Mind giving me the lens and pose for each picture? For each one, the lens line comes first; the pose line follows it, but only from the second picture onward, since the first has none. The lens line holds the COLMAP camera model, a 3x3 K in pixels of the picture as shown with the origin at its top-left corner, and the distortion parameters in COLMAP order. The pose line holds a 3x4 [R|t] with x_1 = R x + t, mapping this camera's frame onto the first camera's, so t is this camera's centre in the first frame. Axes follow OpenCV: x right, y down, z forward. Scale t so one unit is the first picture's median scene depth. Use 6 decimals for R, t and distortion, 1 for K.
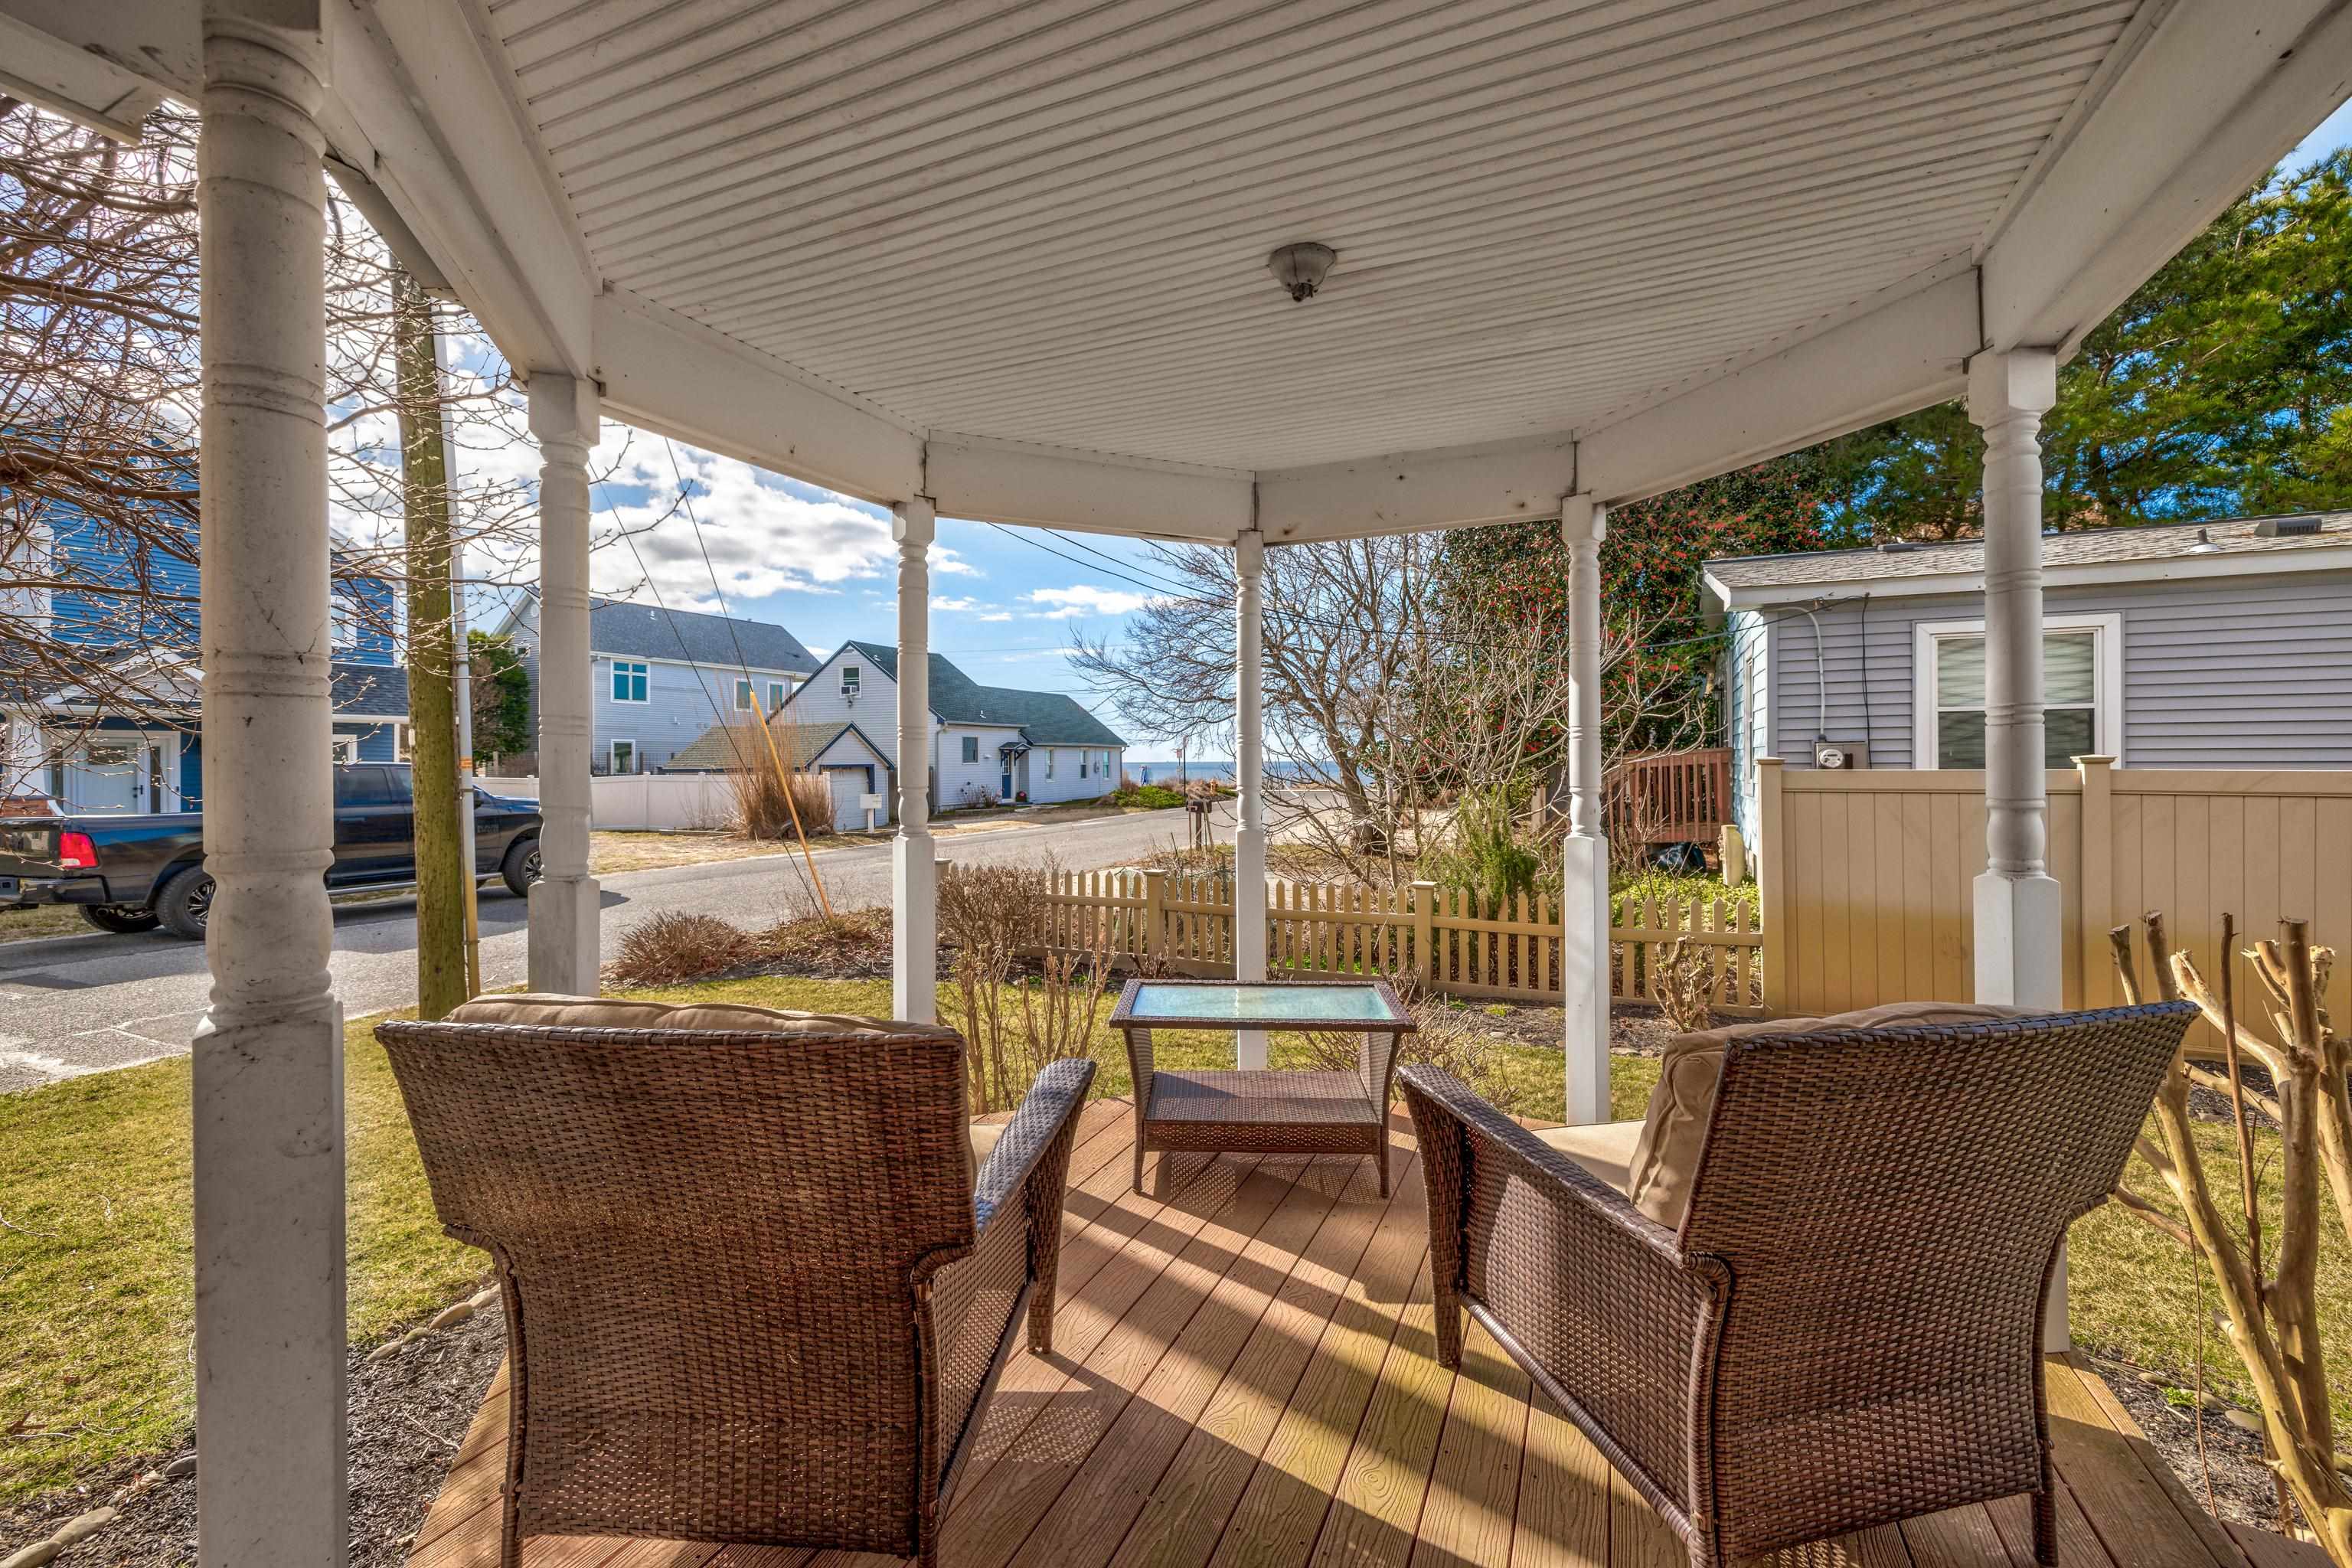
lens RADIAL K [[985.0, 0, 1180.9], [0, 985.0, 762.1], [0, 0, 1]] dist [0.001508, 0.000073]
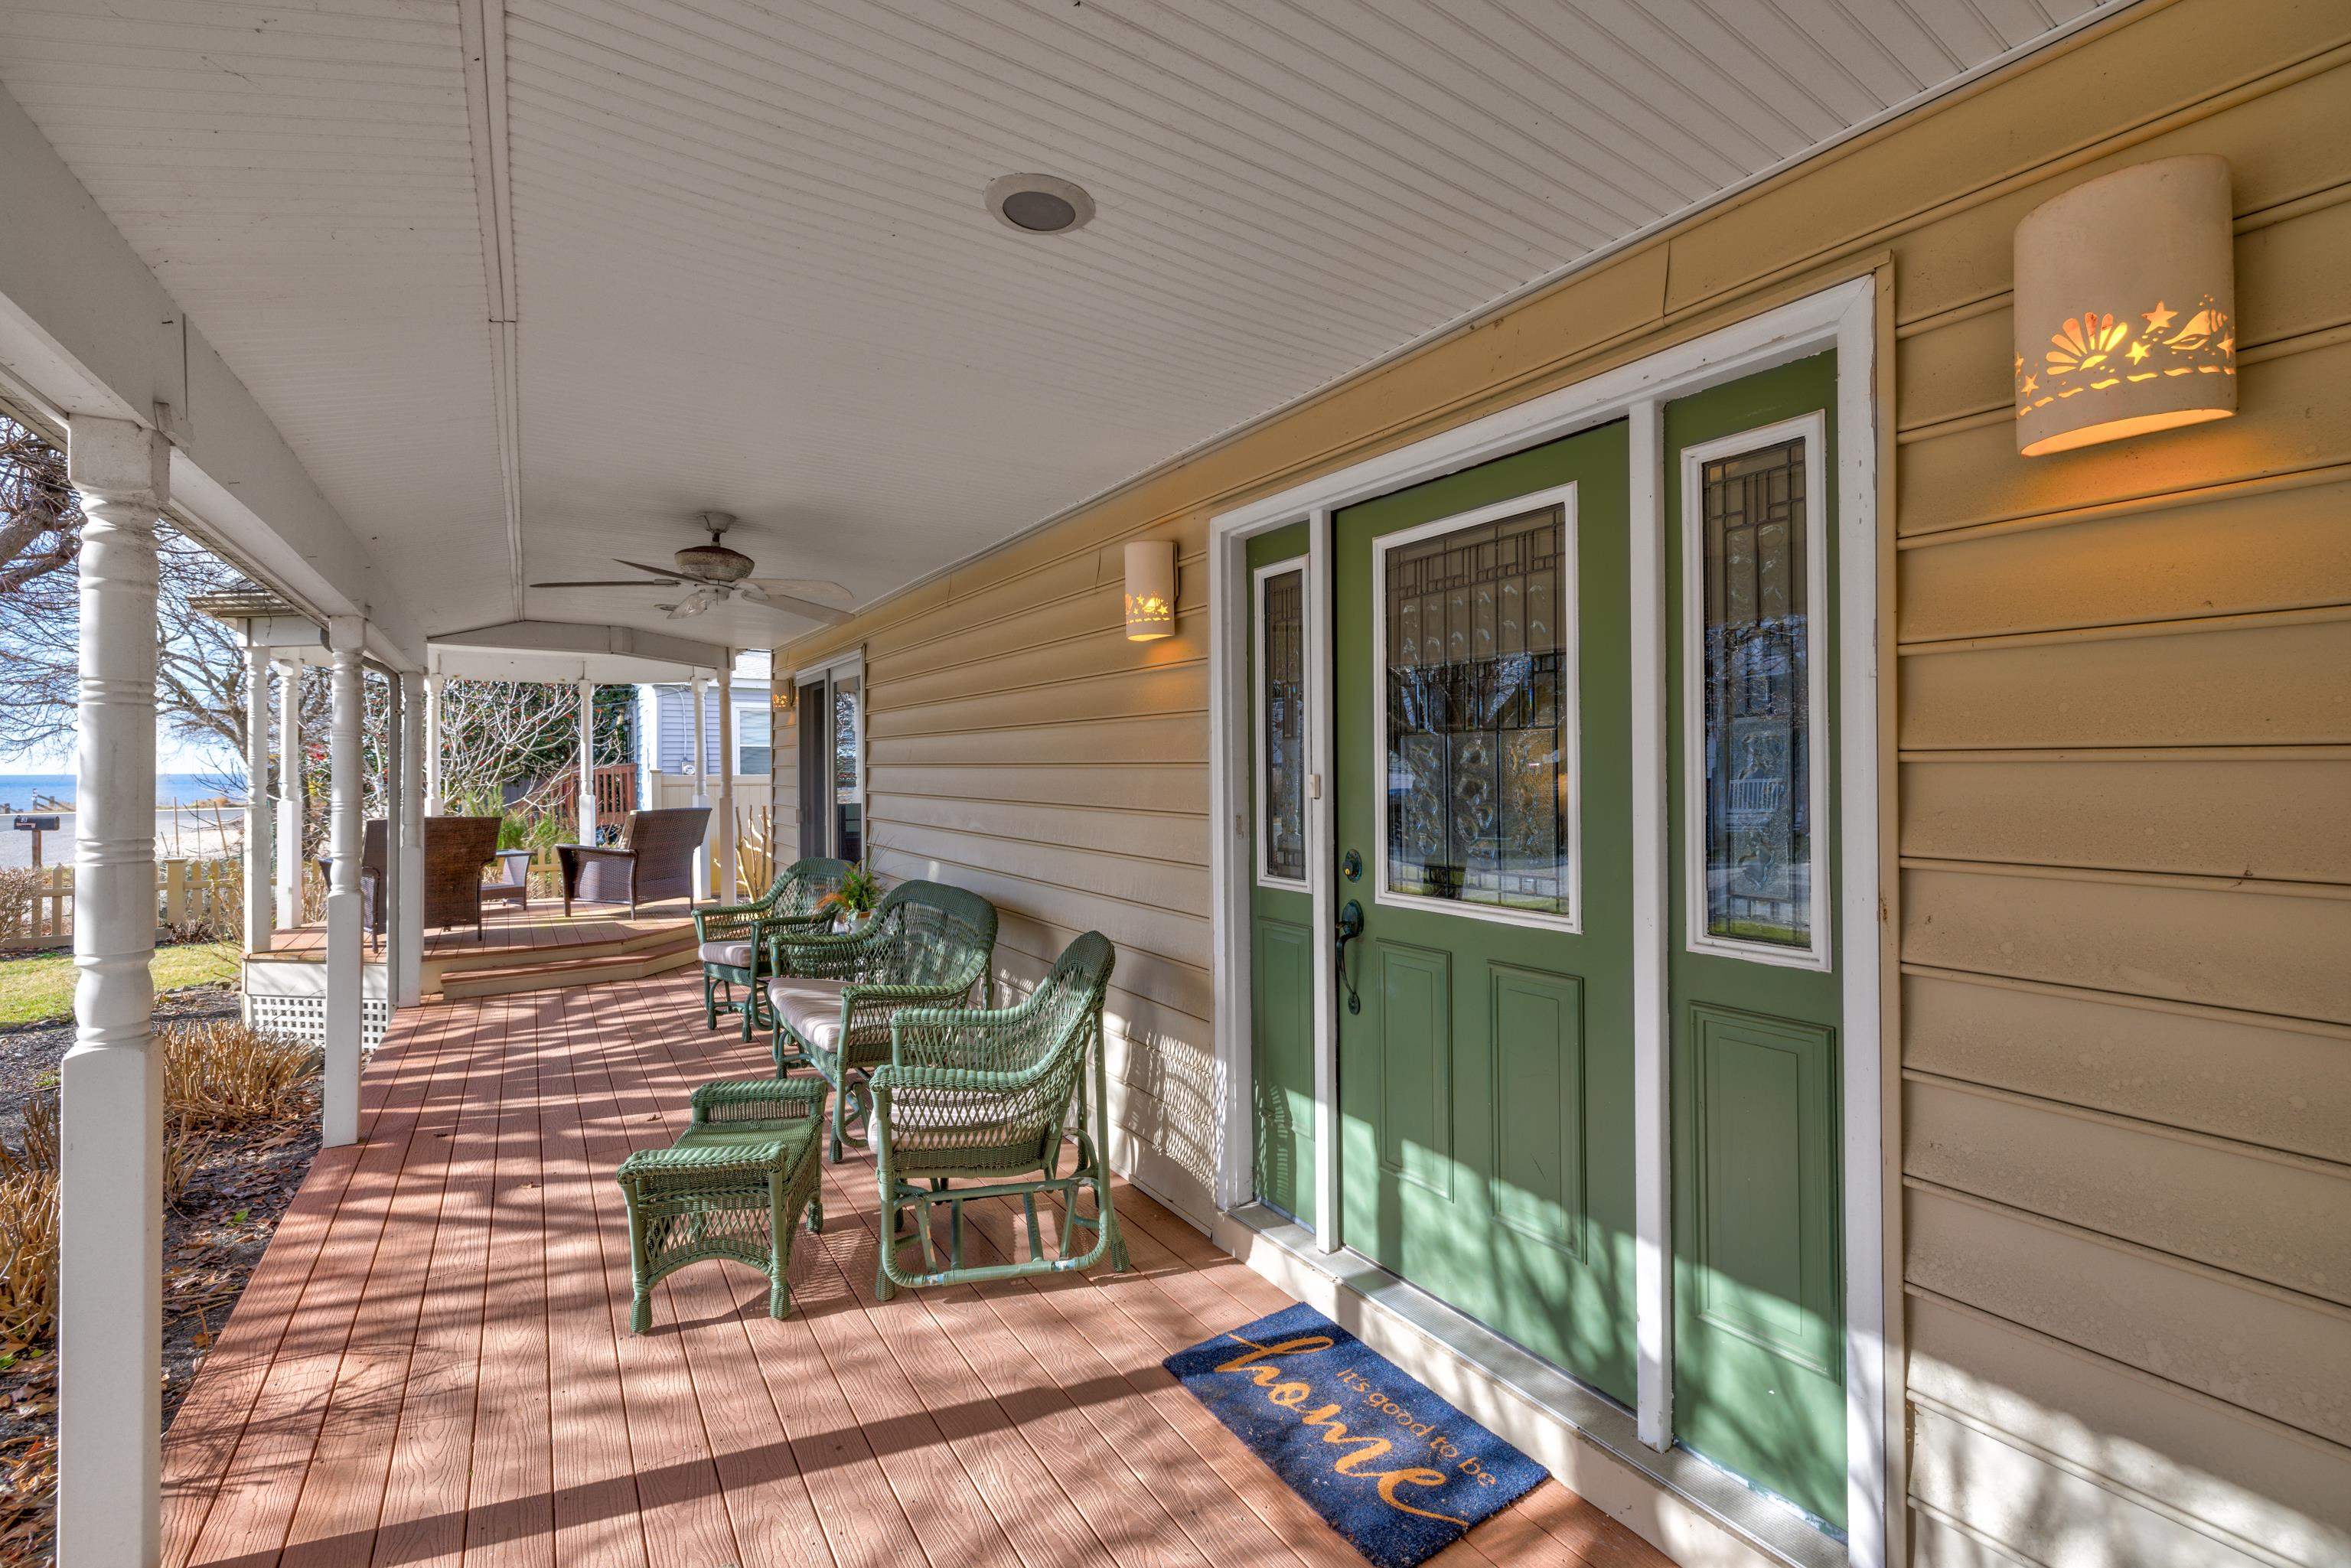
lens RADIAL K [[984.5, 0, 1178.3], [0, 984.5, 763.5], [0, 0, 1]] dist [0.001508, 0.000073]
pose [[0.529658, 0.007028, 0.848182, -1.149800], [0.001842, 0.999954, -0.009435, 0.011702], [-0.848209, 0.006560, 0.529621, -2.056022]]
